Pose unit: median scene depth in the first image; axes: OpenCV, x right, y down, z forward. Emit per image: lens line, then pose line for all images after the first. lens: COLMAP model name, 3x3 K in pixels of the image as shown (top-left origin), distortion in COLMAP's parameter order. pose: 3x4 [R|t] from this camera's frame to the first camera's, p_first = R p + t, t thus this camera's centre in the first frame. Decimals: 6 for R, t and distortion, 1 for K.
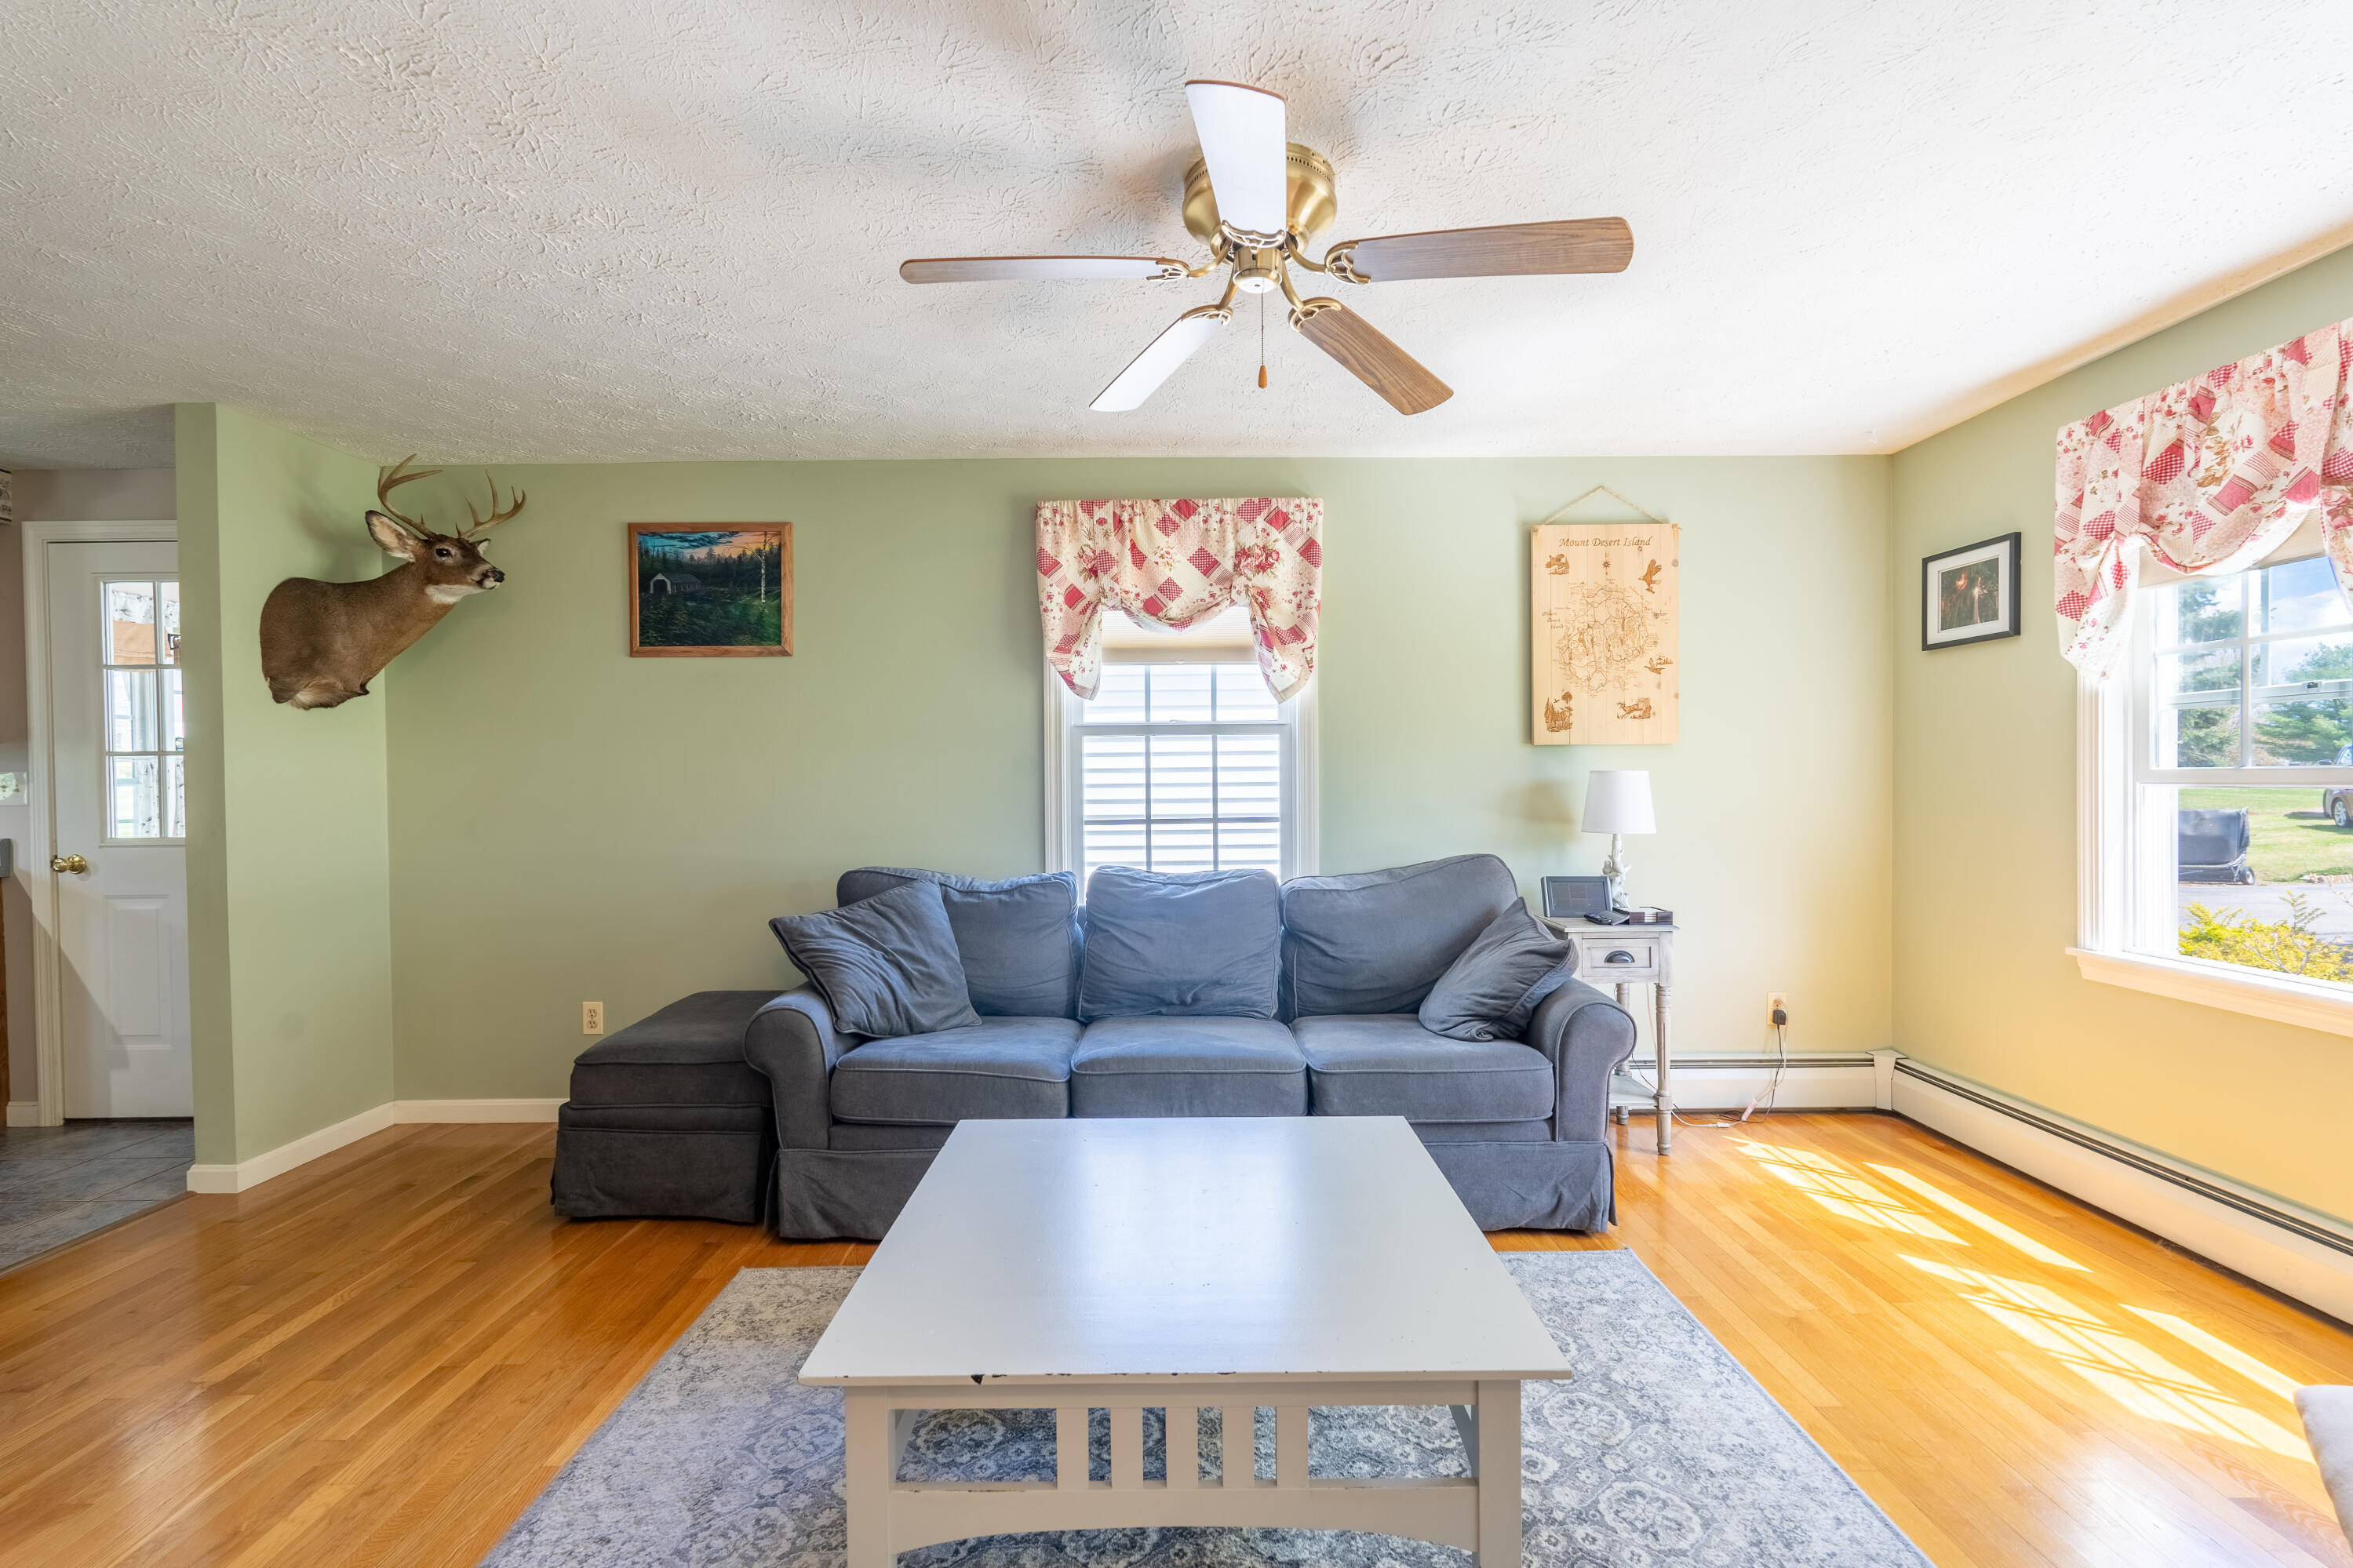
lens RADIAL K [[1037.4, 0, 1177.7], [0, 1037.4, 790.6], [0, 0, 1]] dist [-0.001963, 0.000546]
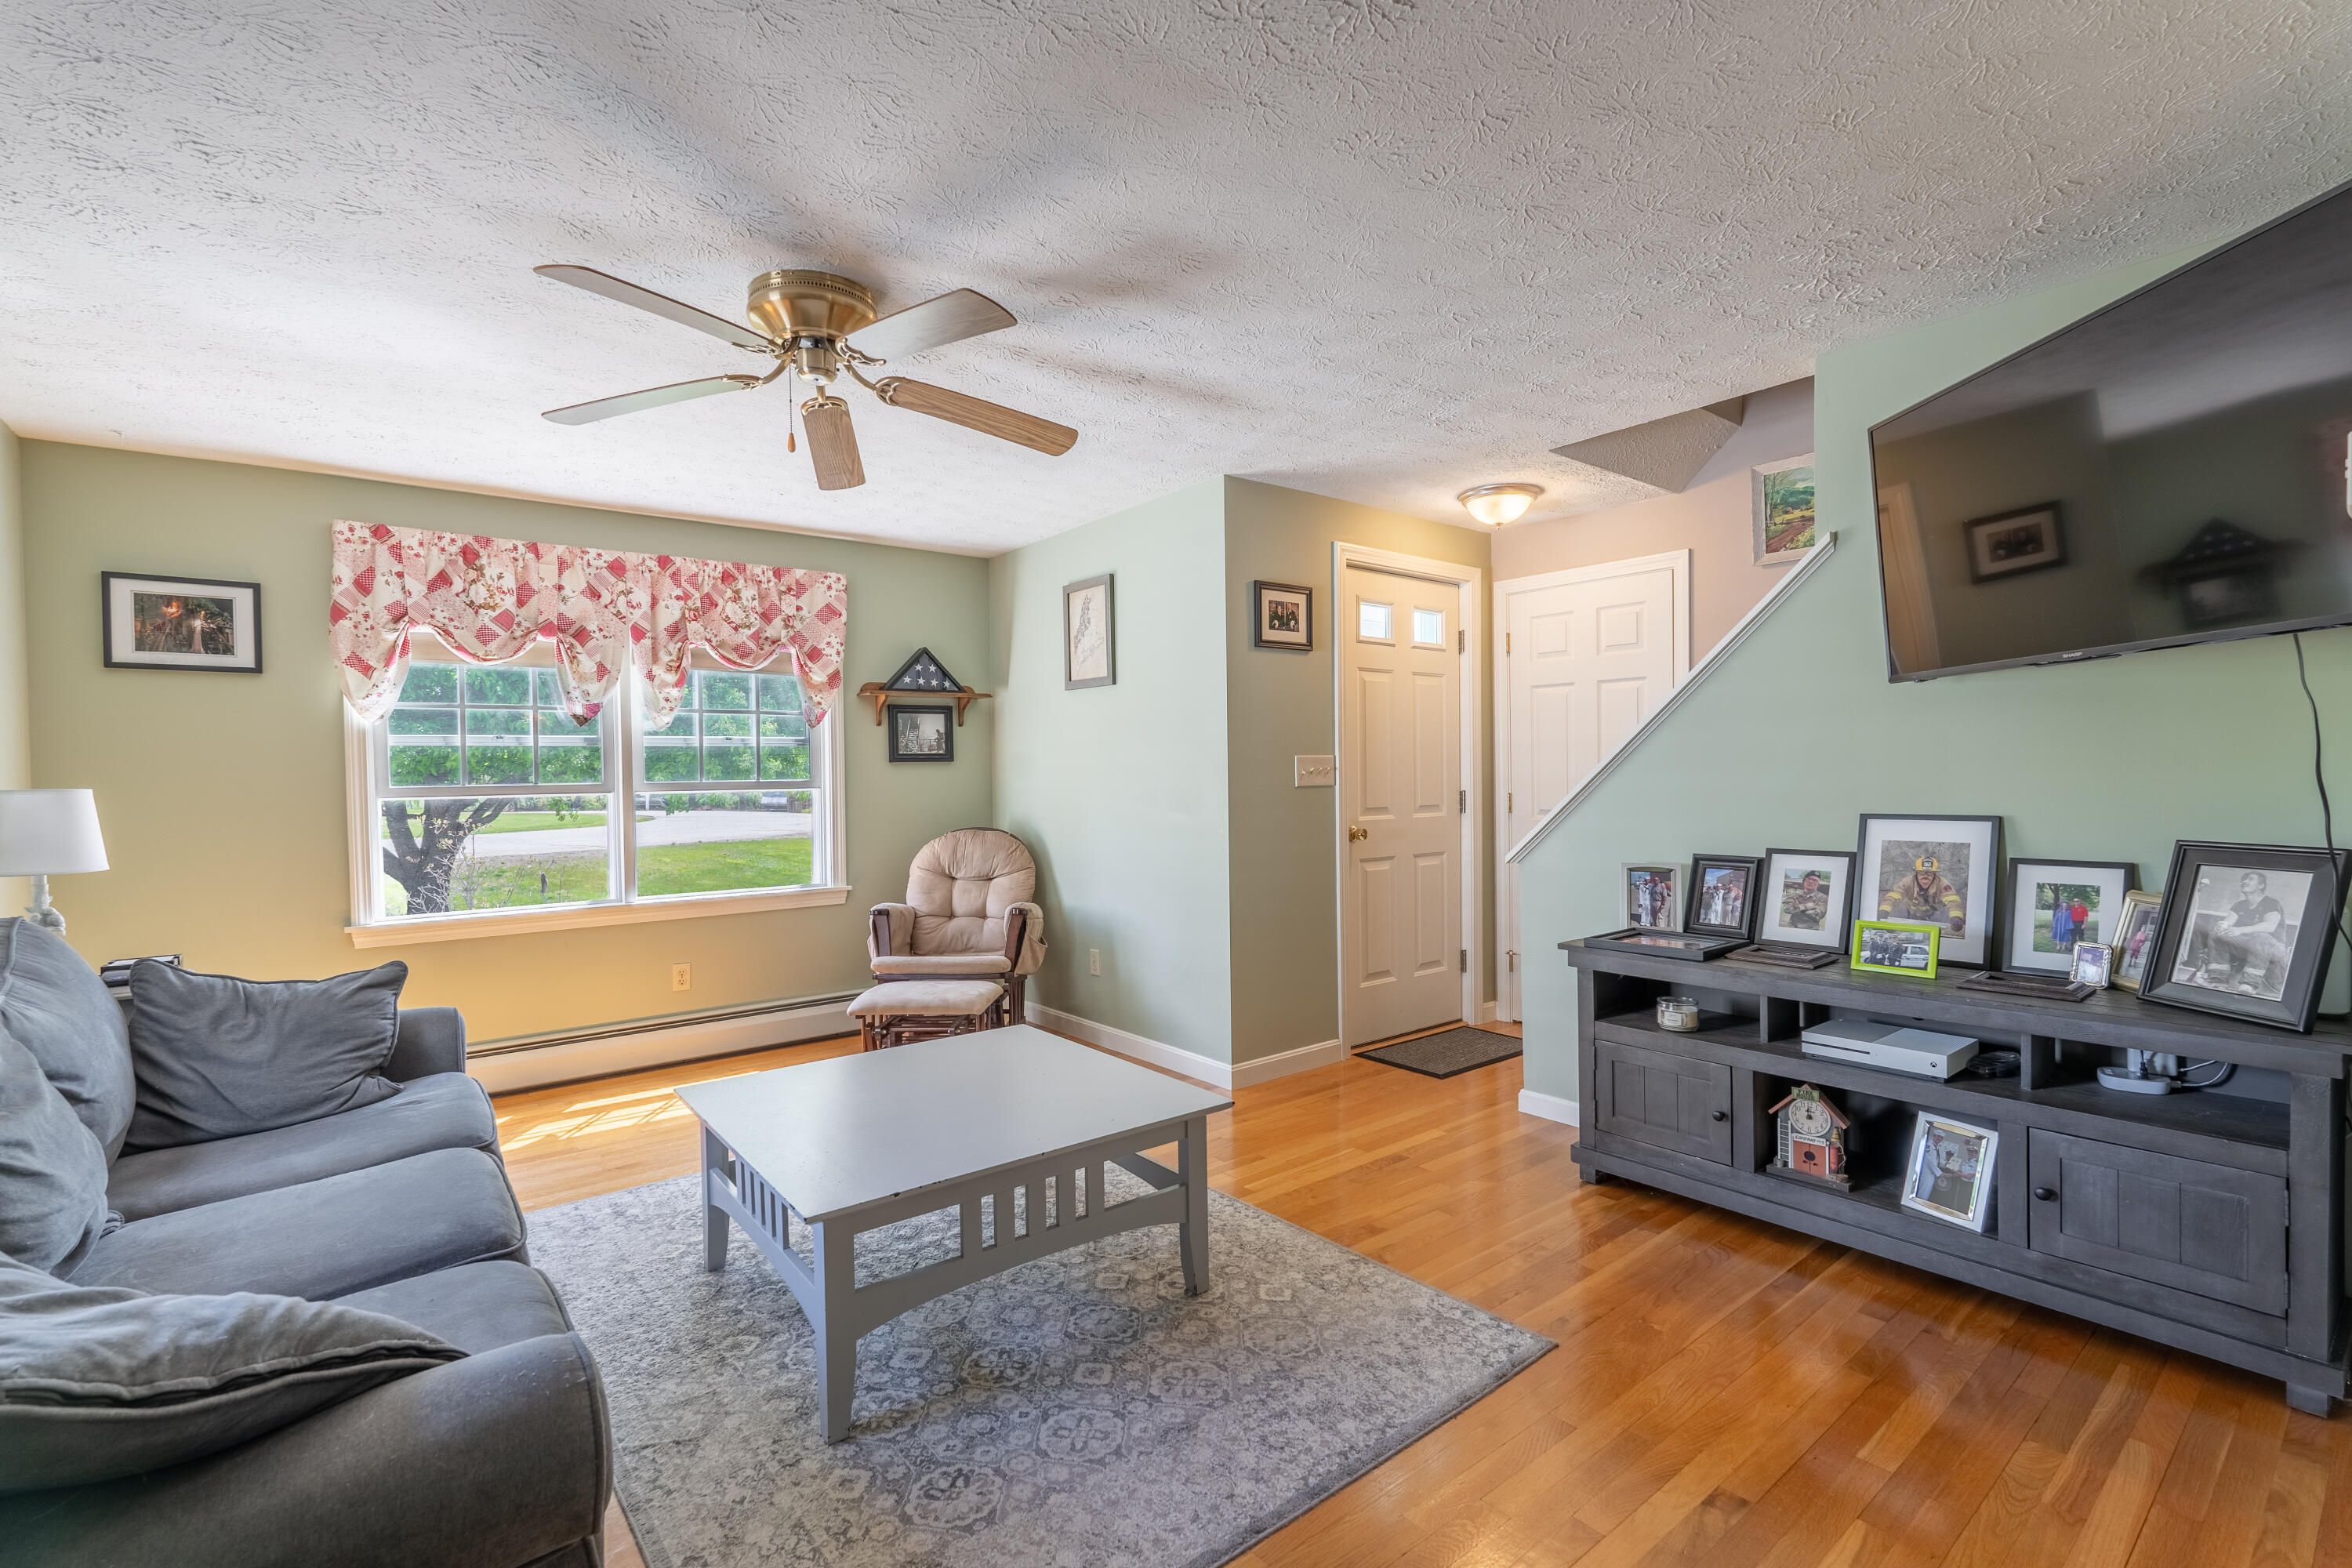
lens RADIAL K [[1037.0, 0, 1179.1], [0, 1037.0, 789.0], [0, 0, 1]] dist [-0.001963, 0.000546]
pose [[-0.617803, 0.008243, 0.786289, -0.694084], [0.033217, 0.999326, 0.015623, -0.004567], [-0.785631, 0.035770, -0.617661, 0.869717]]
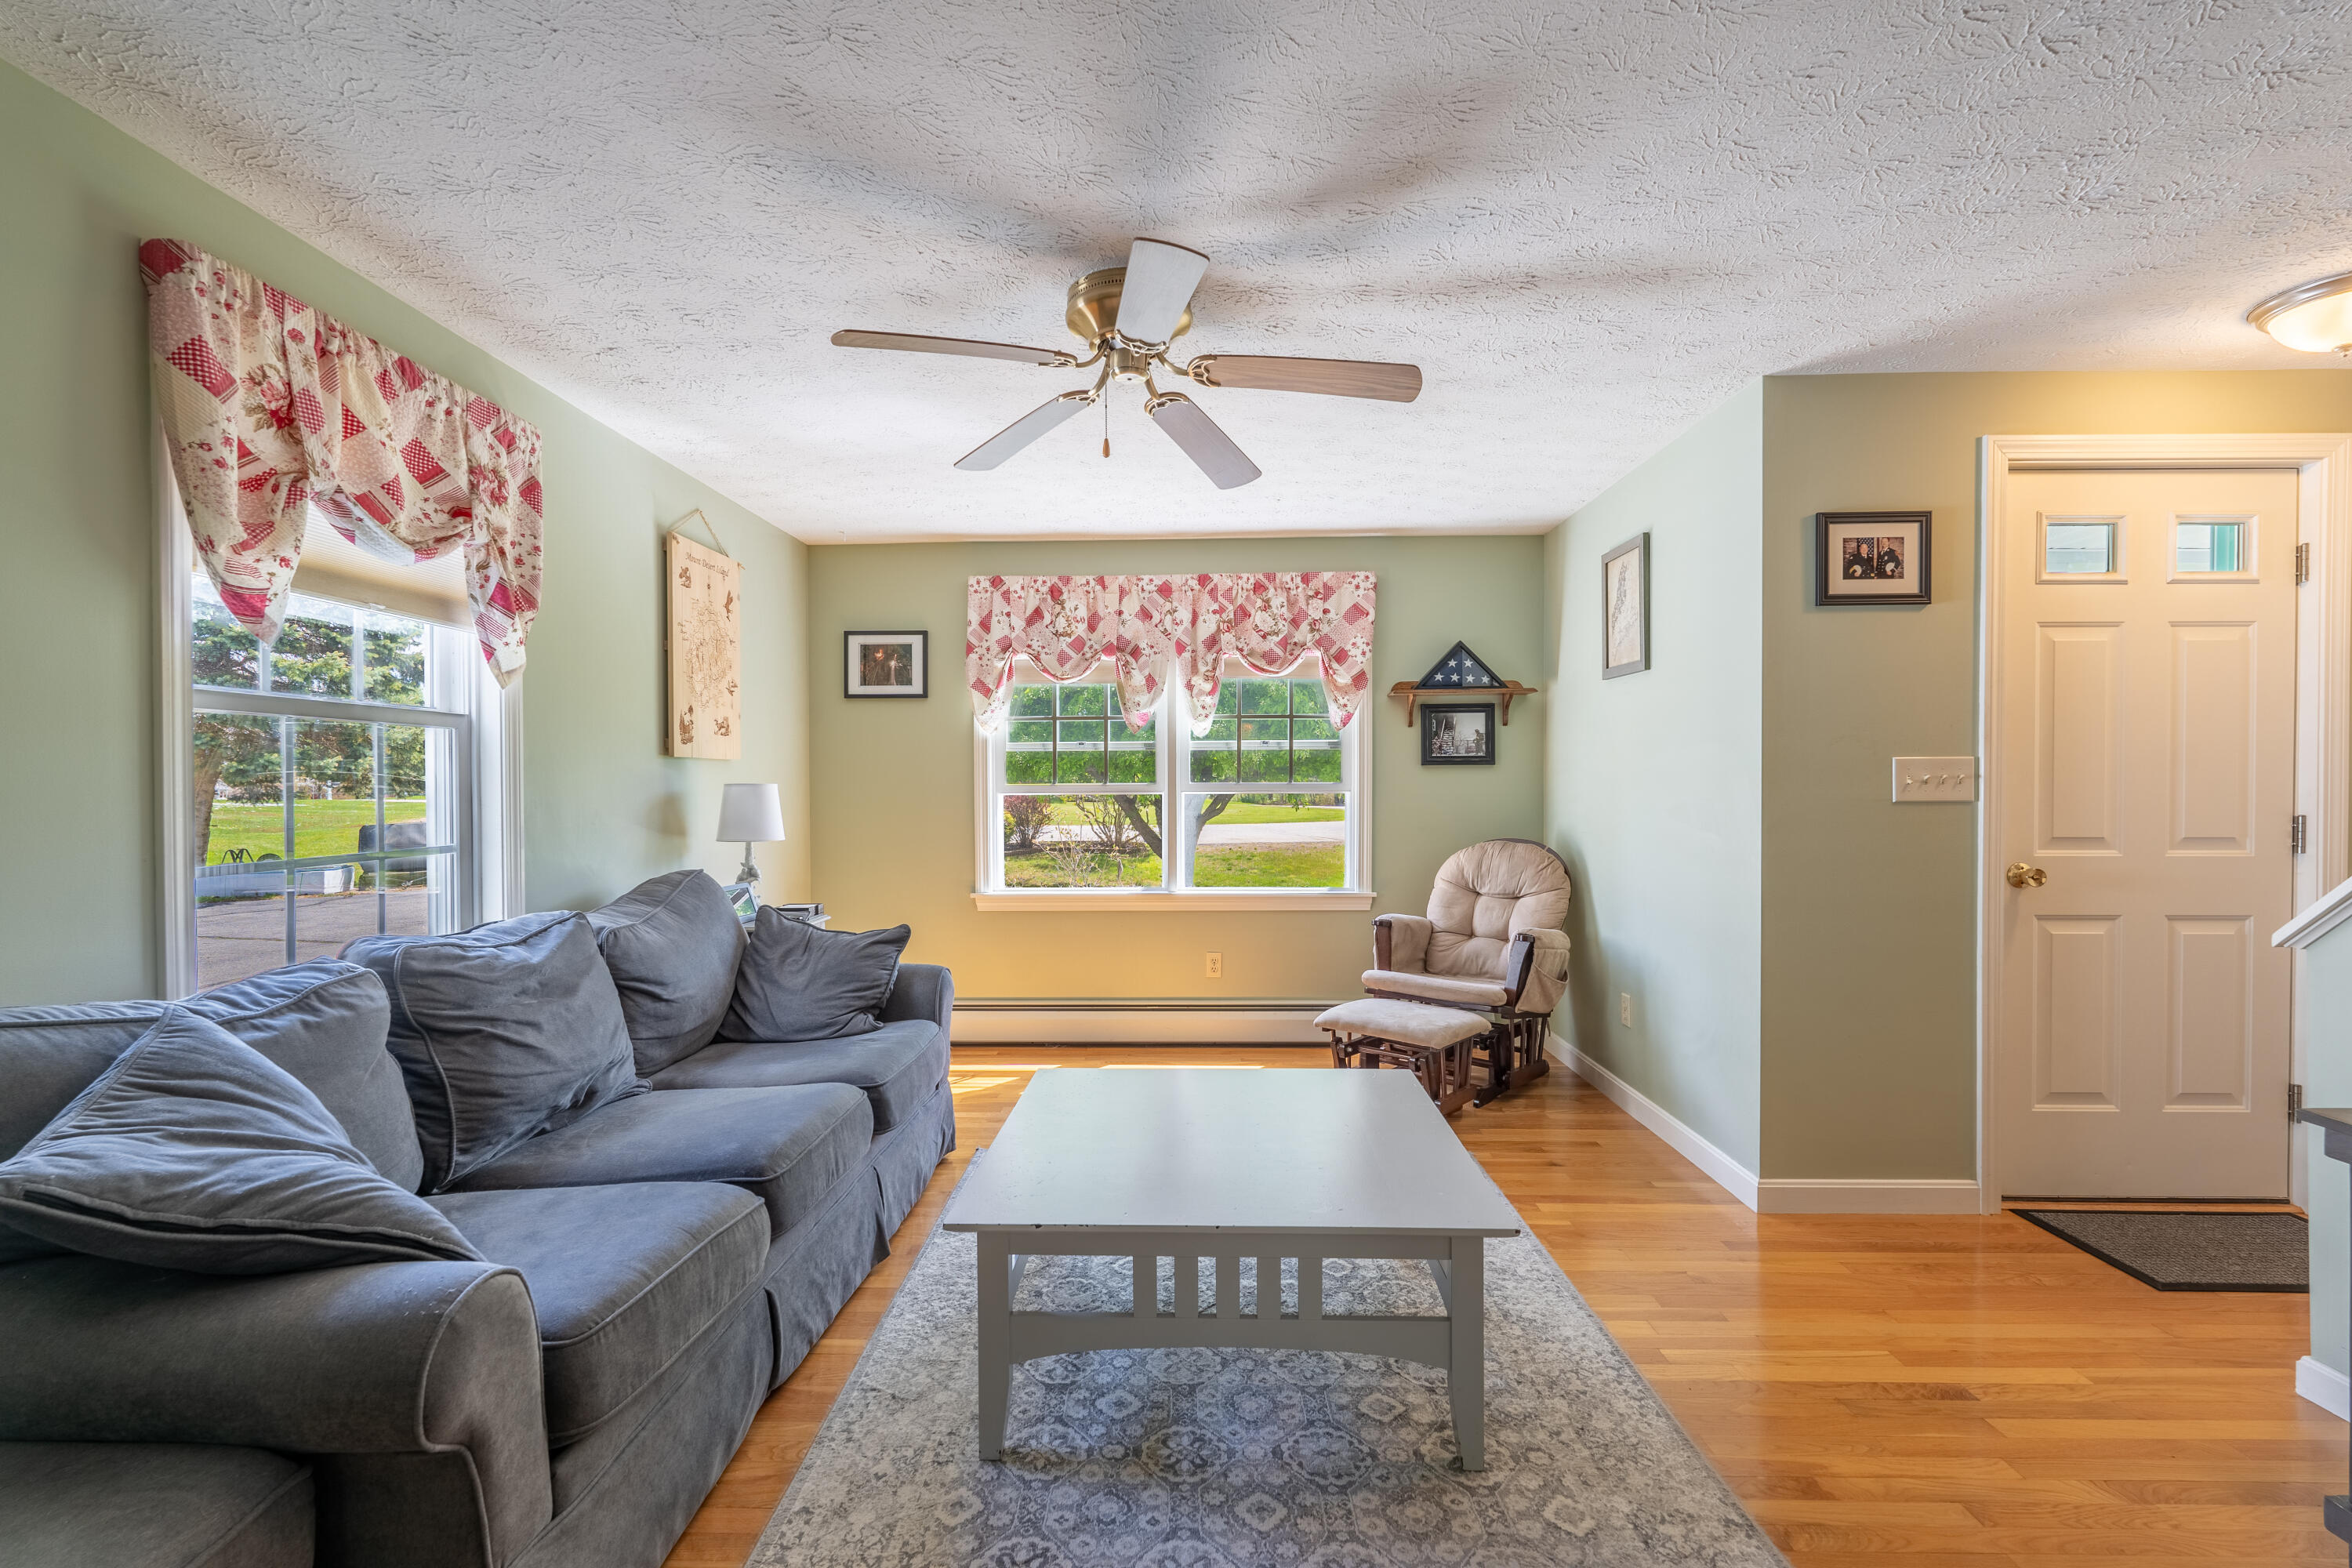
lens RADIAL K [[1037.0, 0, 1177.6], [0, 1037.0, 792.5], [0, 0, 1]] dist [-0.001963, 0.000546]
pose [[0.031543, 0.000435, 0.999502, -0.683224], [0.017947, 0.999838, -0.001002, -0.001172], [-0.999341, 0.017970, 0.031530, 0.553479]]
